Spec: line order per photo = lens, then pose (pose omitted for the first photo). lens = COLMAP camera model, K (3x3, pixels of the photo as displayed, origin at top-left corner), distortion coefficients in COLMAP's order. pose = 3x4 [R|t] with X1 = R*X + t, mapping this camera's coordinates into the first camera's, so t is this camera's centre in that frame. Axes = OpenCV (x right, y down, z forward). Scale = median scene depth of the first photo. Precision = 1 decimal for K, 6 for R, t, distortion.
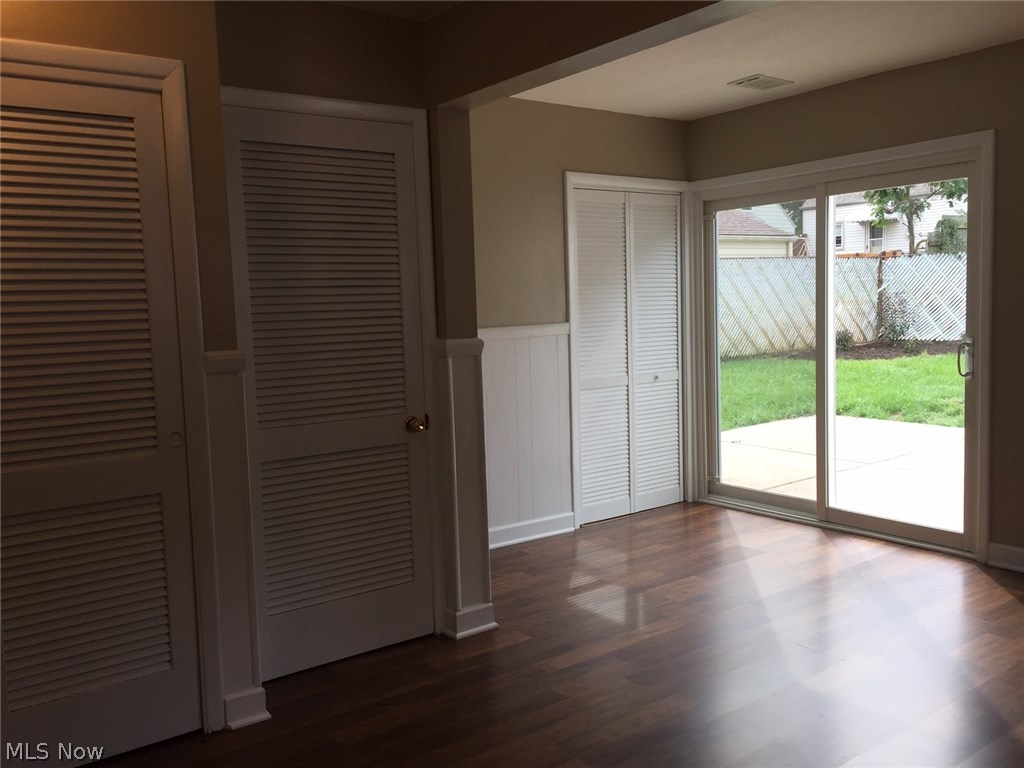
lens RADIAL K [[875.6, 0, 513.7], [0, 875.6, 383.8], [0, 0, 1]] dist [0.089442, -0.123941]
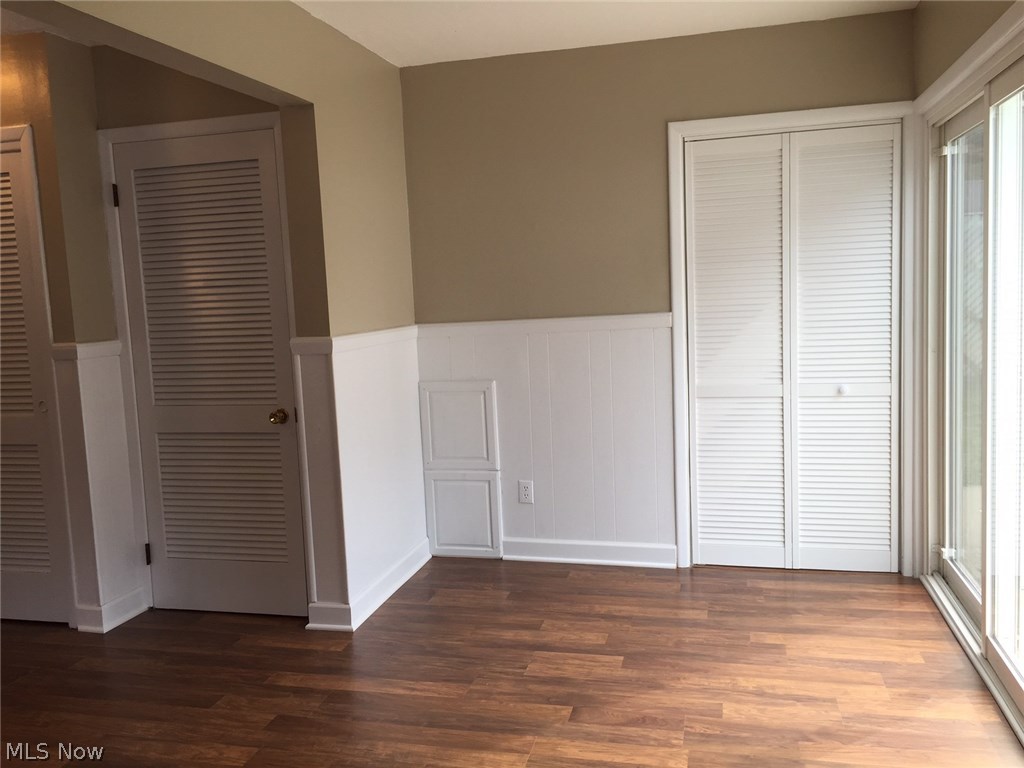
lens RADIAL K [[875.6, 0, 513.7], [0, 875.6, 383.8], [0, 0, 1]] dist [0.089442, -0.123941]
pose [[0.629268, 0.089706, -0.771994, 0.633754], [-0.047721, 0.995902, 0.076826, -0.063084], [0.775722, -0.011504, 0.630970, 0.399276]]
